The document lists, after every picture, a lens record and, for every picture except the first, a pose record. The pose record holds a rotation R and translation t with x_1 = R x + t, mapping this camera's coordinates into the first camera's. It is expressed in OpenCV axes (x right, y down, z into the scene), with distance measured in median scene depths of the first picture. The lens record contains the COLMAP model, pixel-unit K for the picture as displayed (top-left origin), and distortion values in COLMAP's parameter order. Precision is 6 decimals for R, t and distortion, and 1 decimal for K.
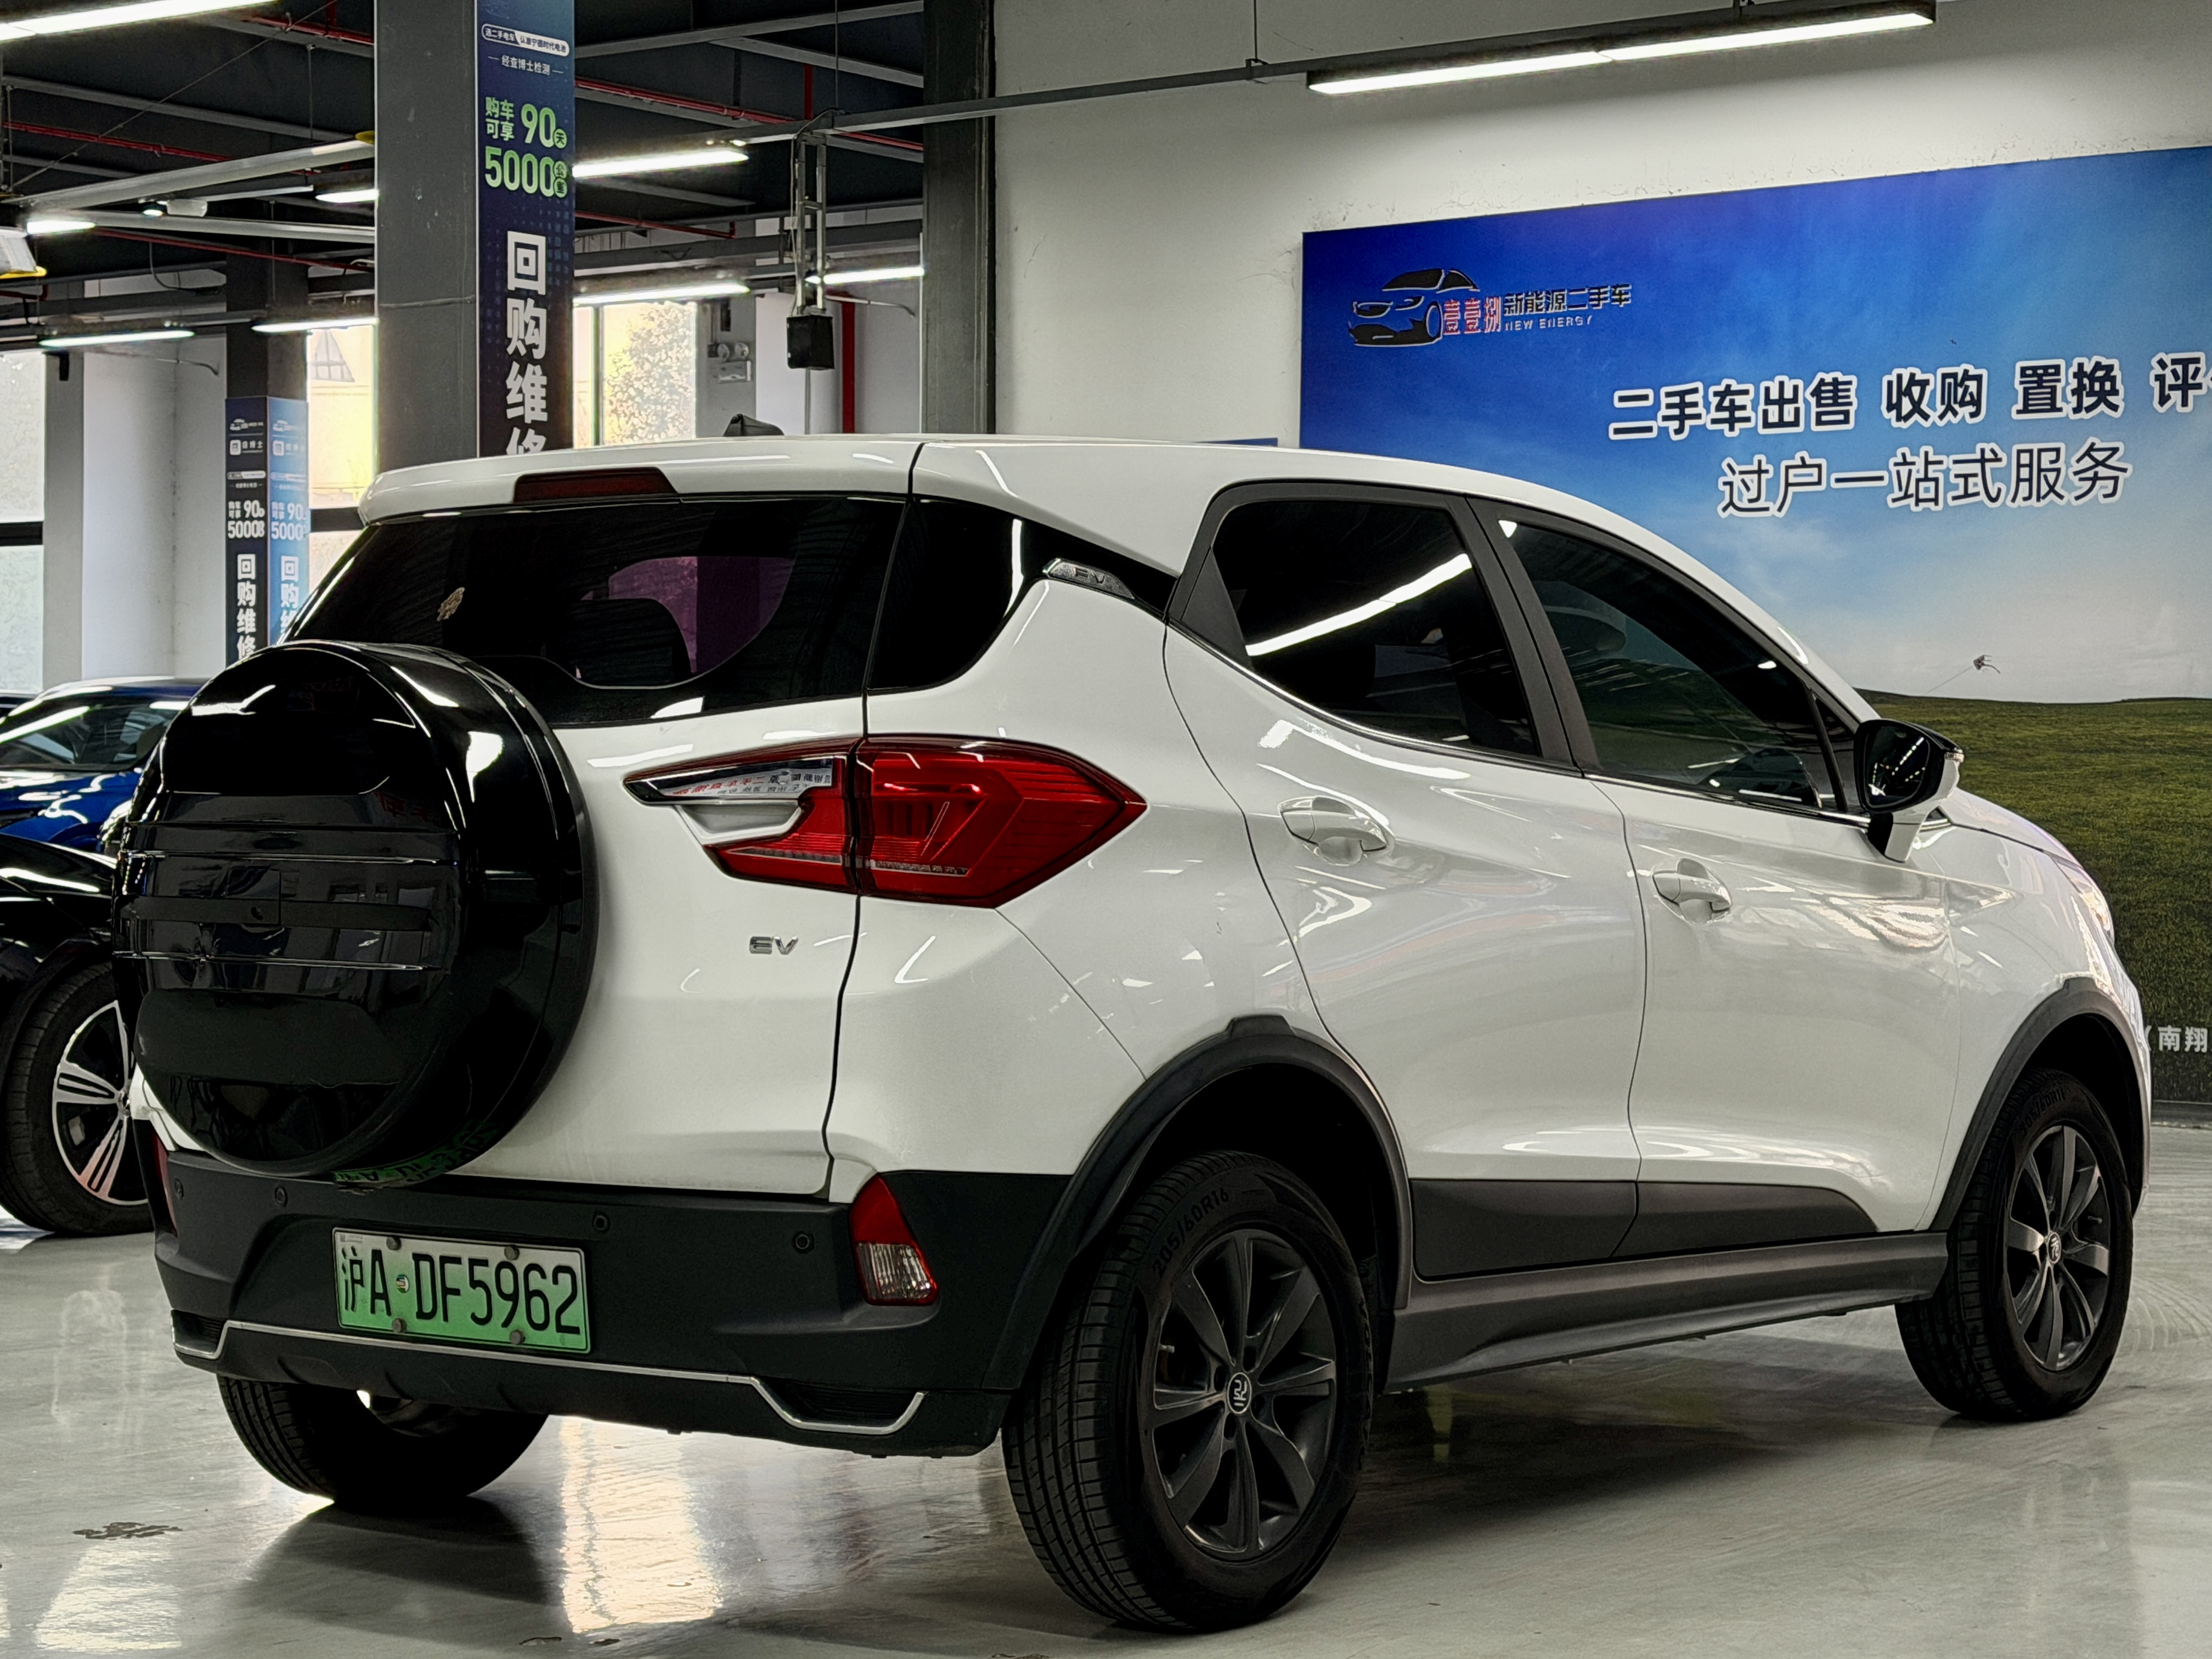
lens RADIAL K [[4293.3, 0, 1067.9], [0, 4293.3, 891.9], [0, 0, 1]] dist [0.160060, 0.000000]
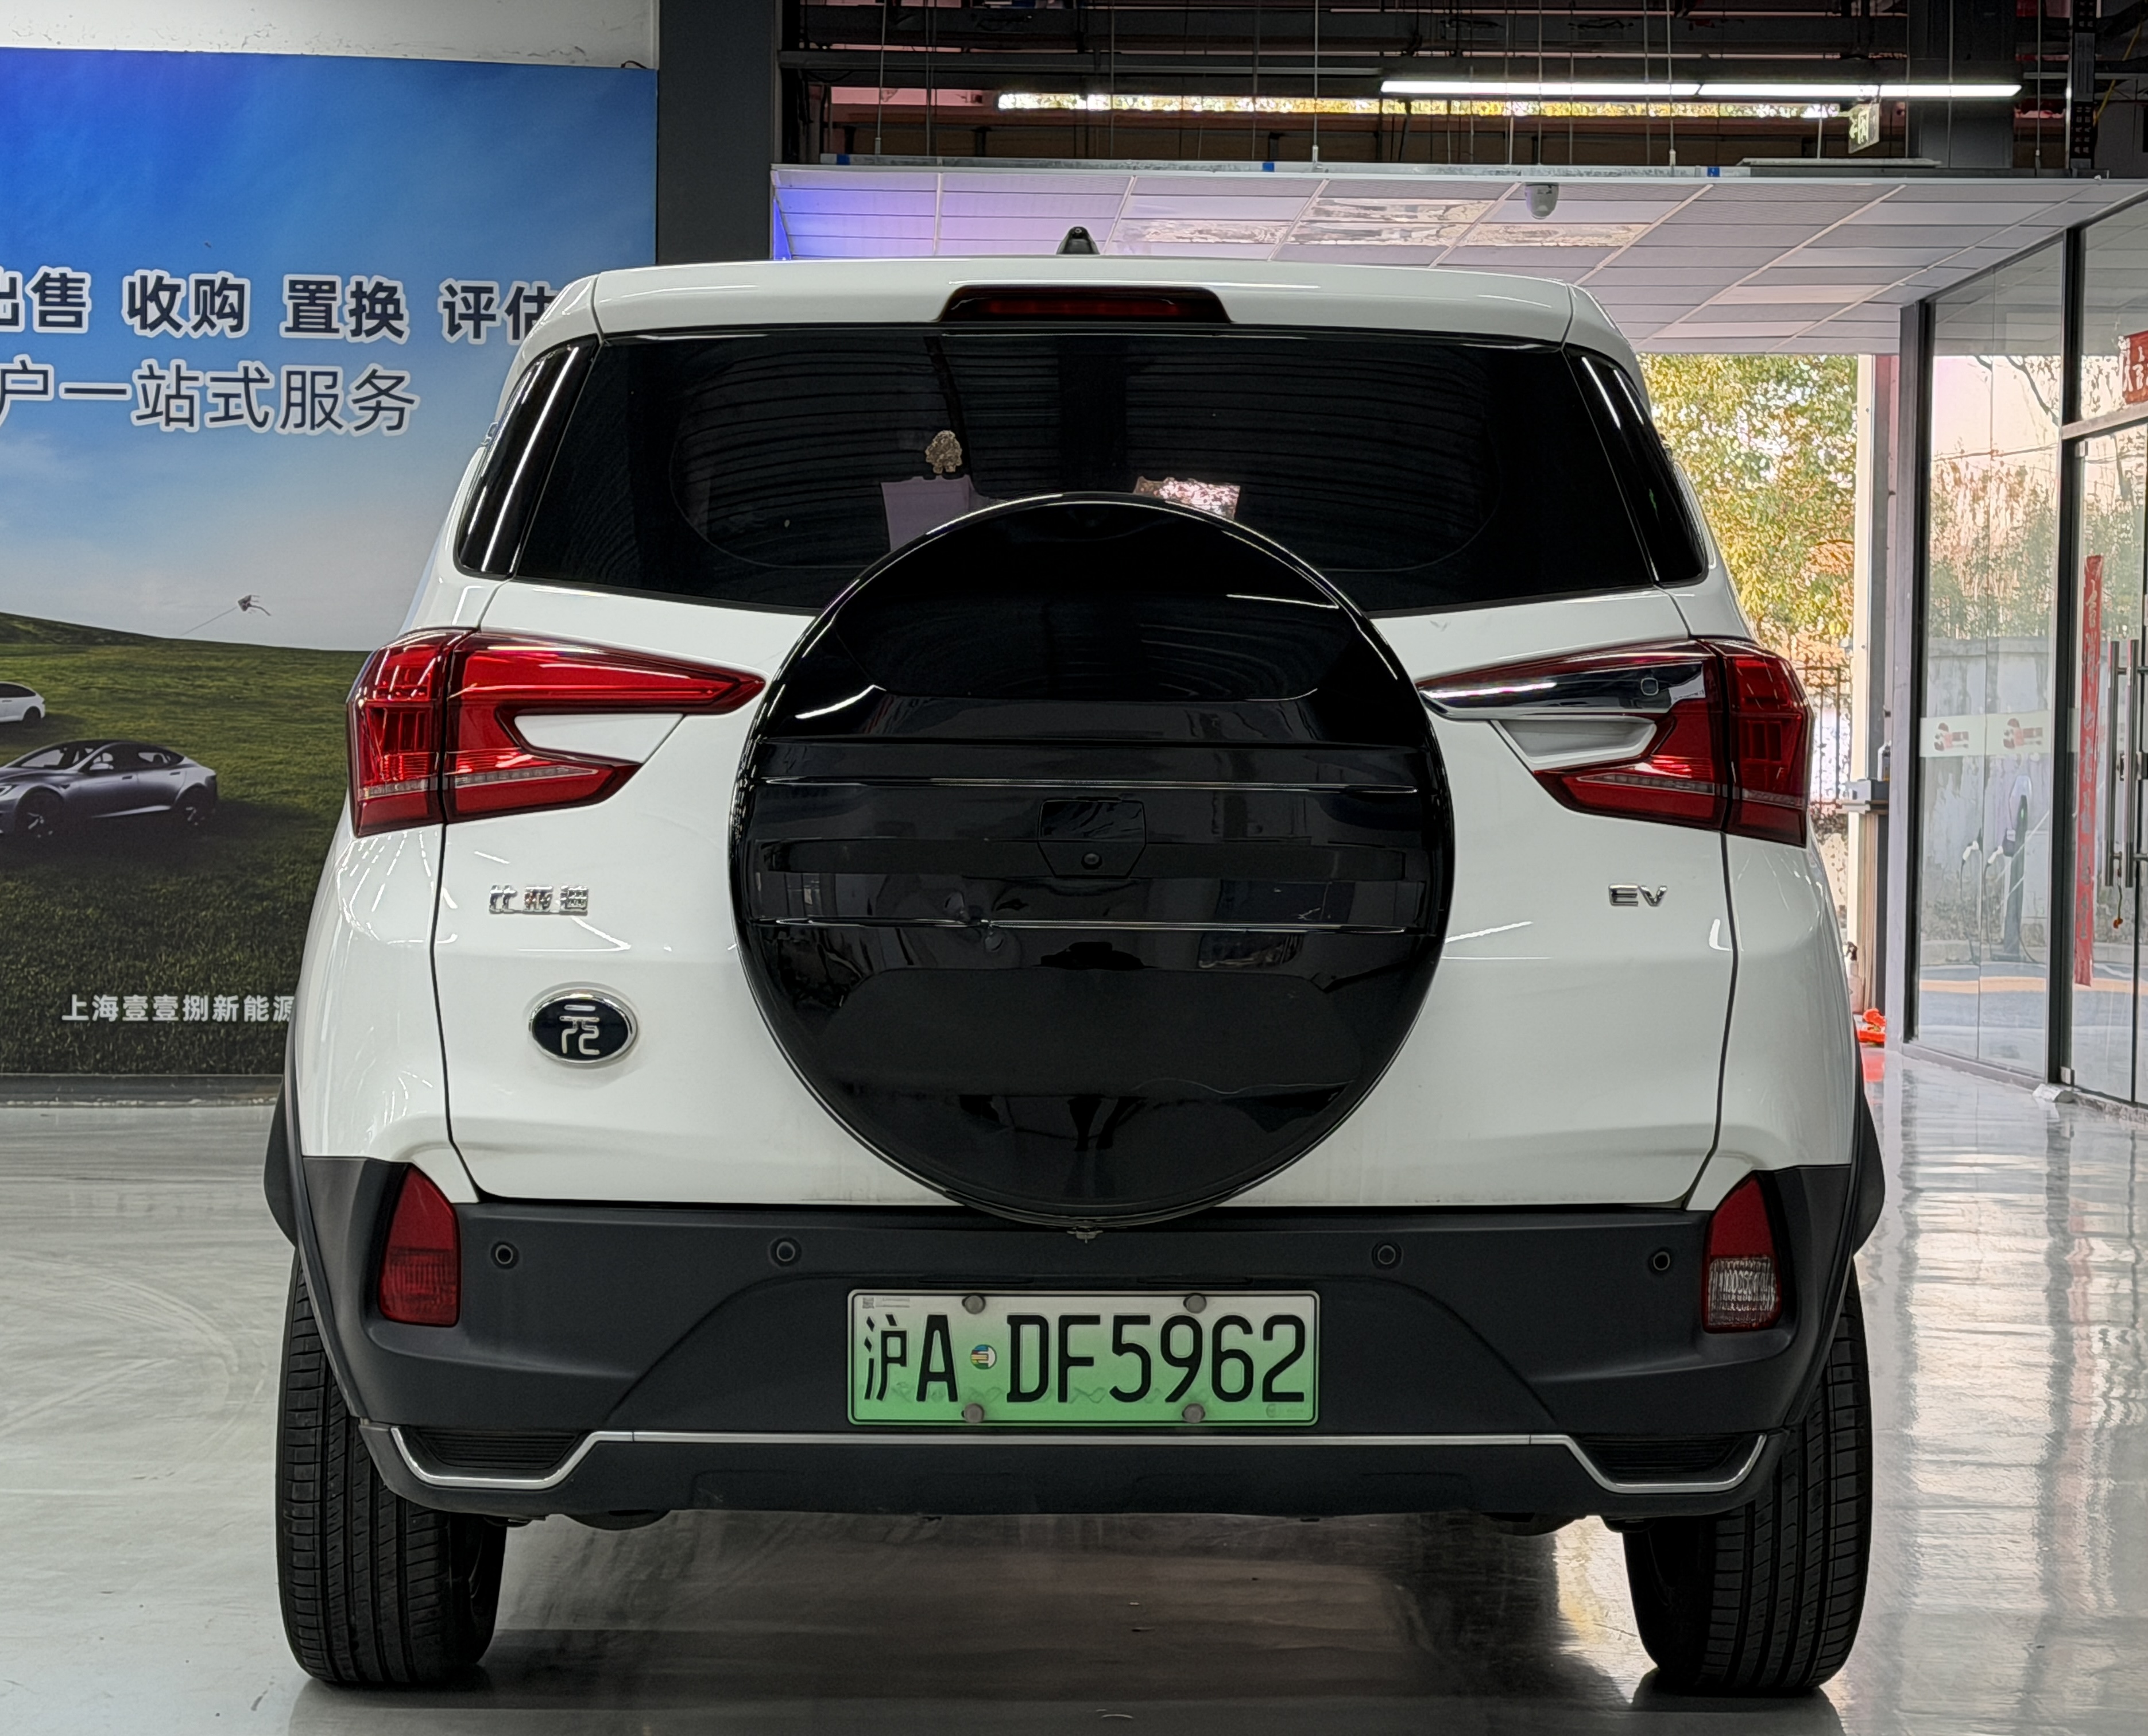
lens RADIAL K [[4476.4, 0, 1070.3], [0, 4476.4, 968.1], [0, 0, 1]] dist [0.151578, 0.000000]
pose [[0.777337, -0.022603, 0.628679, -0.256662], [0.008701, 0.999645, 0.025183, 0.001439], [-0.629025, -0.014105, 0.777257, 0.156487]]
